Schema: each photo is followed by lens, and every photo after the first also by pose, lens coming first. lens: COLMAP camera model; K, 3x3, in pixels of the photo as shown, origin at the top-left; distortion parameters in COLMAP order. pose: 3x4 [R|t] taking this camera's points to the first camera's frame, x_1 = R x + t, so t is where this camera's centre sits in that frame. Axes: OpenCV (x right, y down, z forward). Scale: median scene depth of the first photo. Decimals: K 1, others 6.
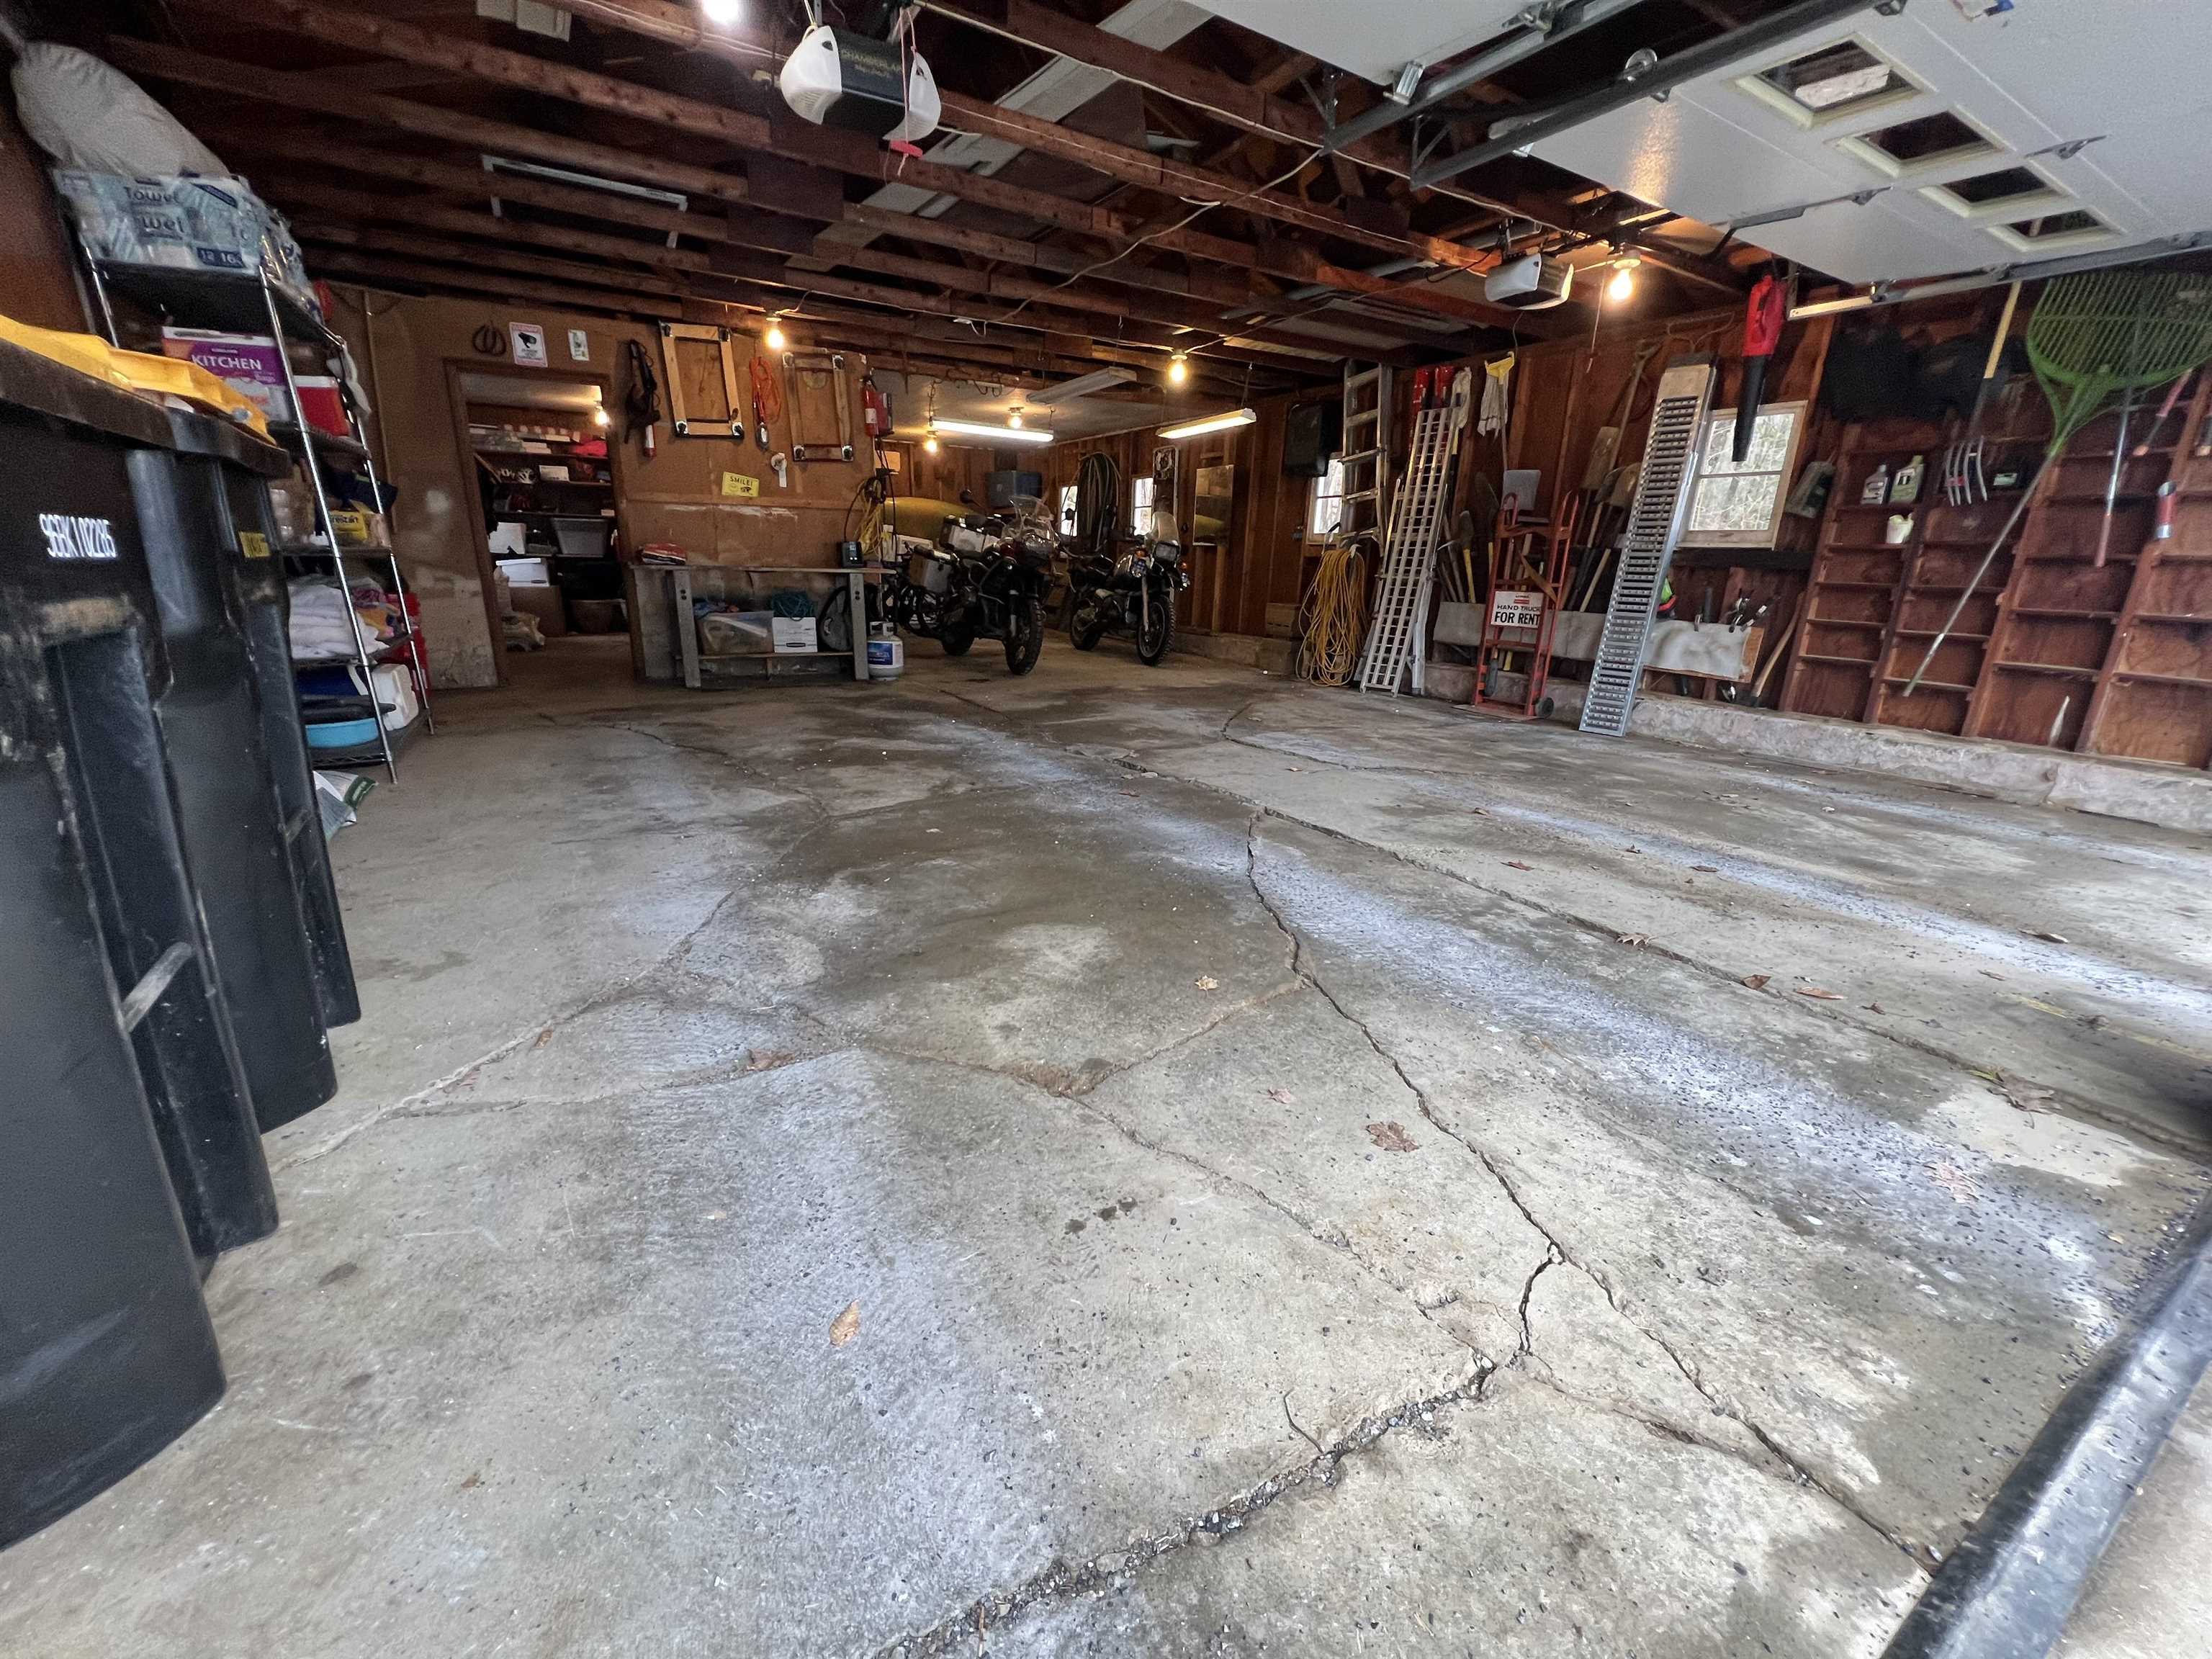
lens RADIAL K [[889.8, 0, 1110.3], [0, 889.8, 824.2], [0, 0, 1]] dist [-0.003476, 0.000642]
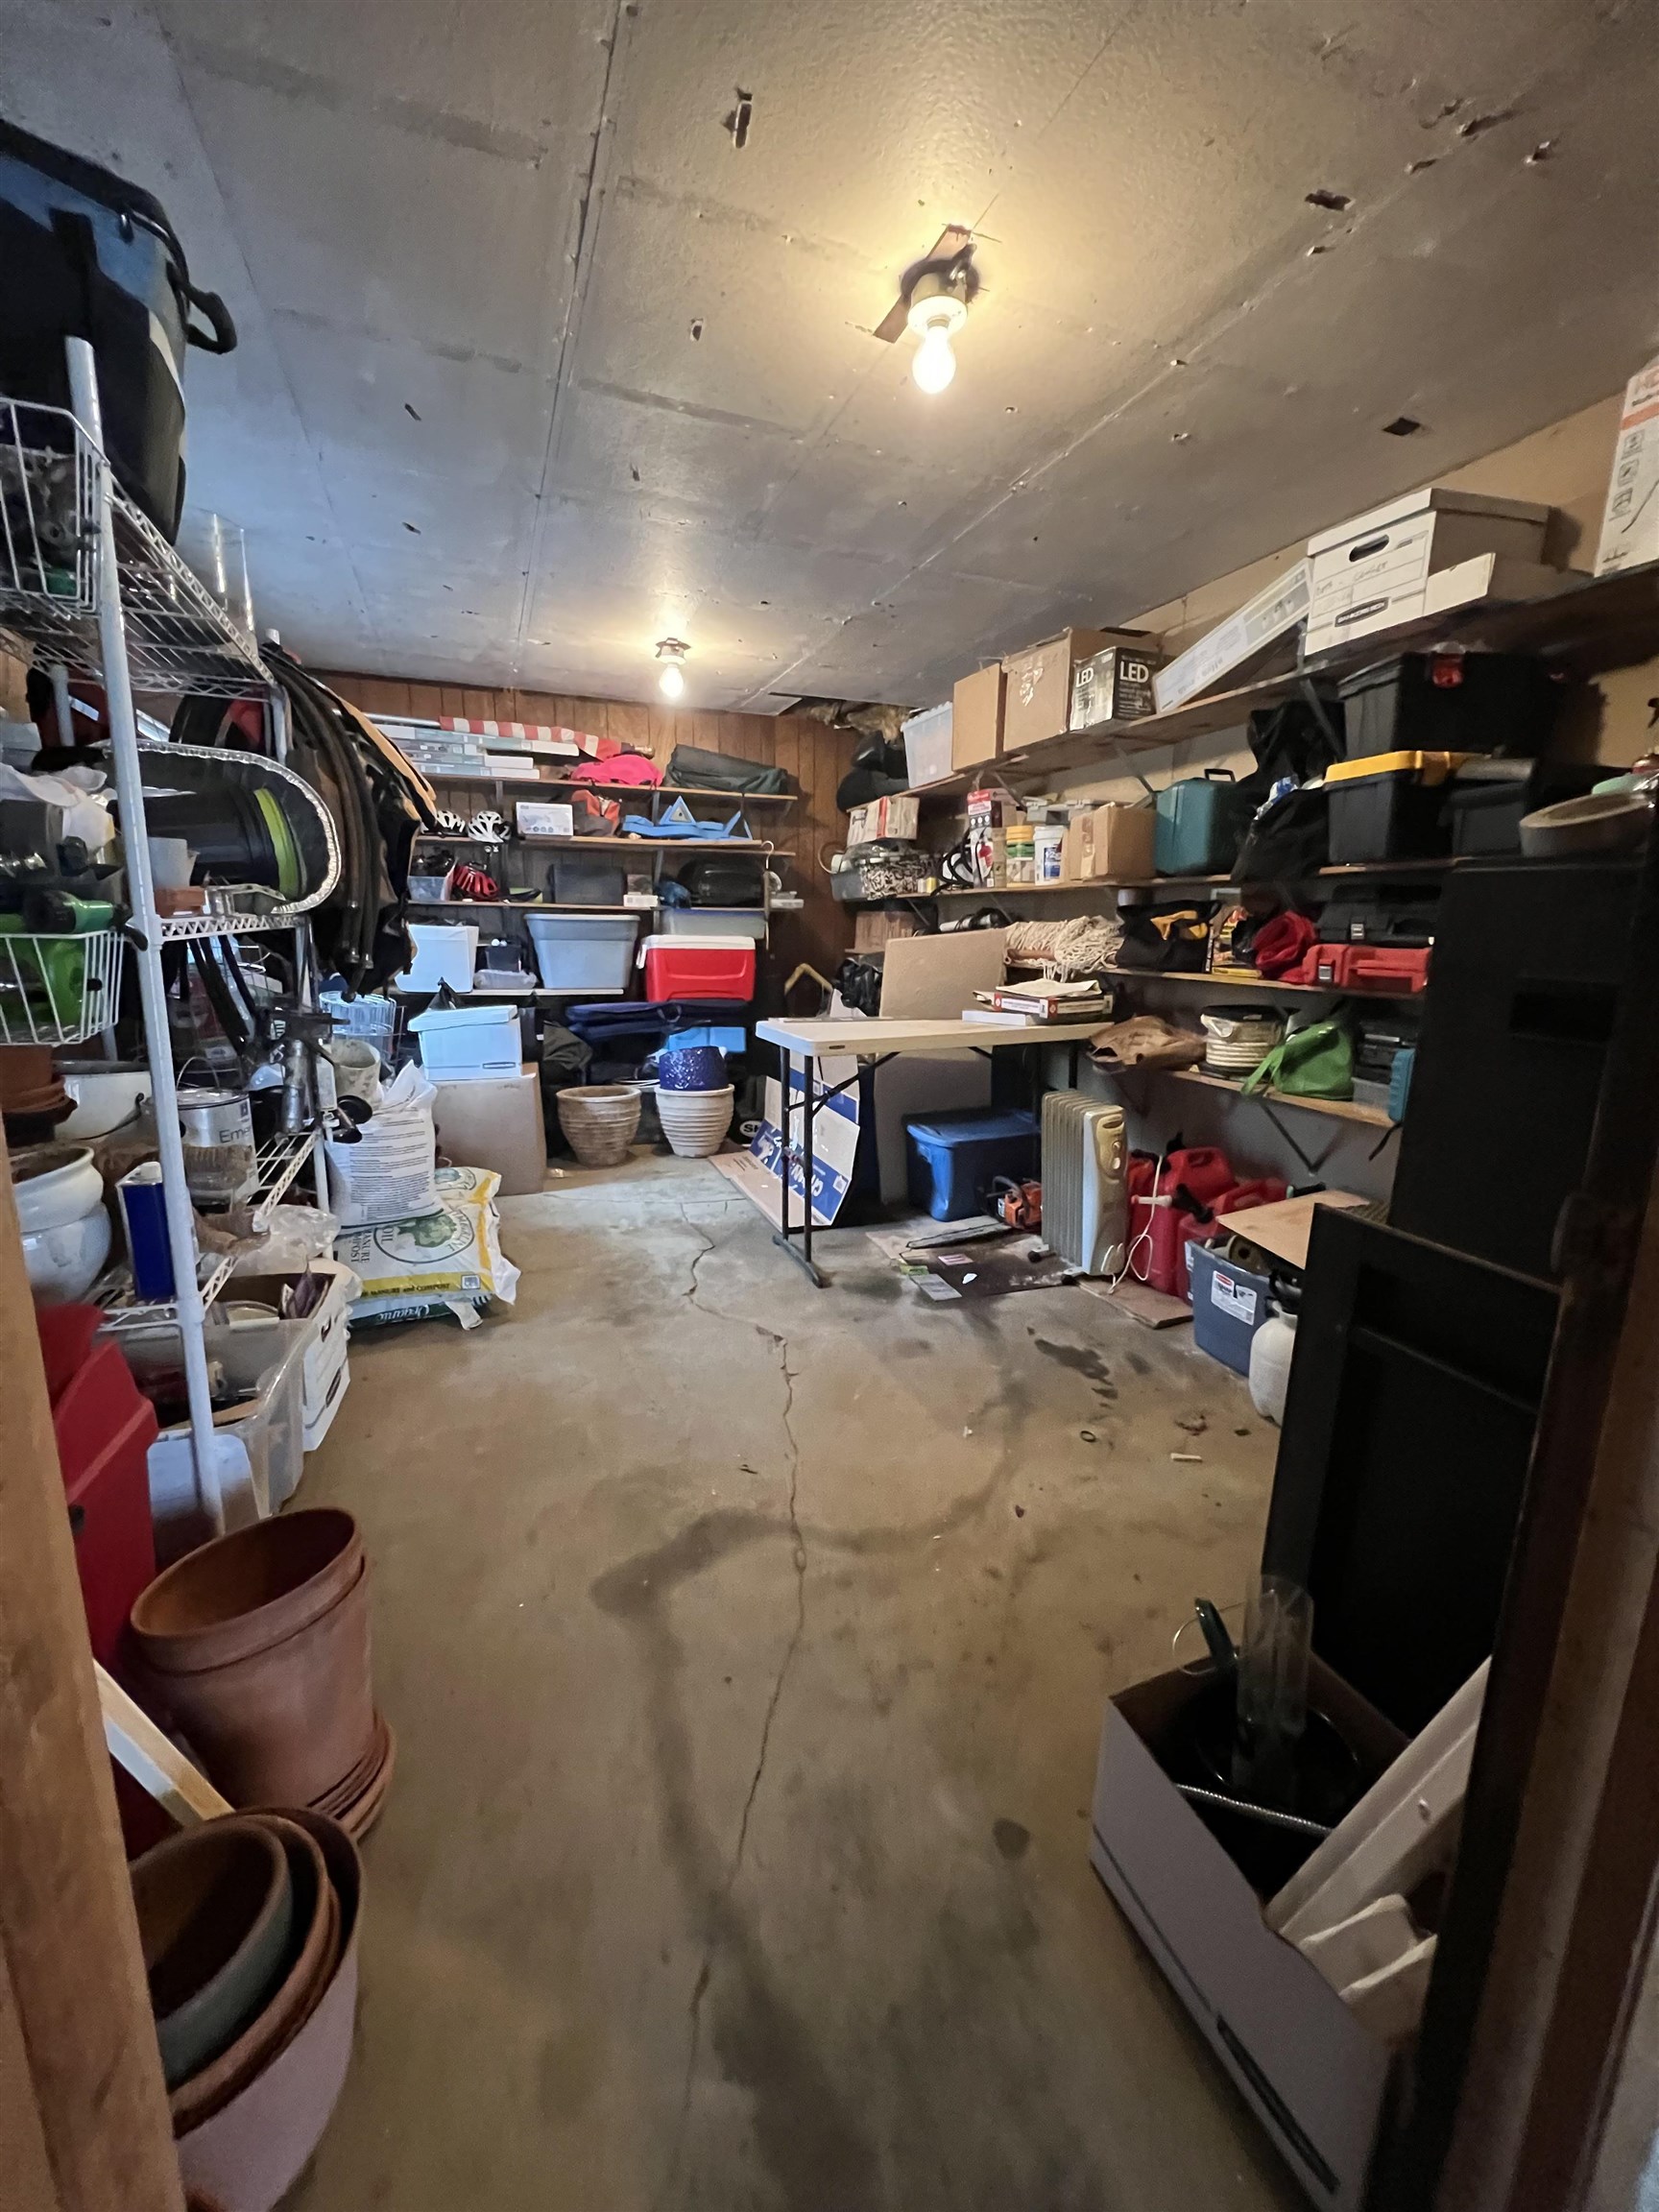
lens RADIAL K [[889.8, 0, 827.6], [0, 889.8, 1102.4], [0, 0, 1]] dist [-0.003476, 0.000642]
pose [[0.985429, 0.022614, -0.168576, -0.674988], [-0.039463, 0.994475, -0.097278, -0.354469], [0.165445, 0.102513, 0.980877, 0.990900]]
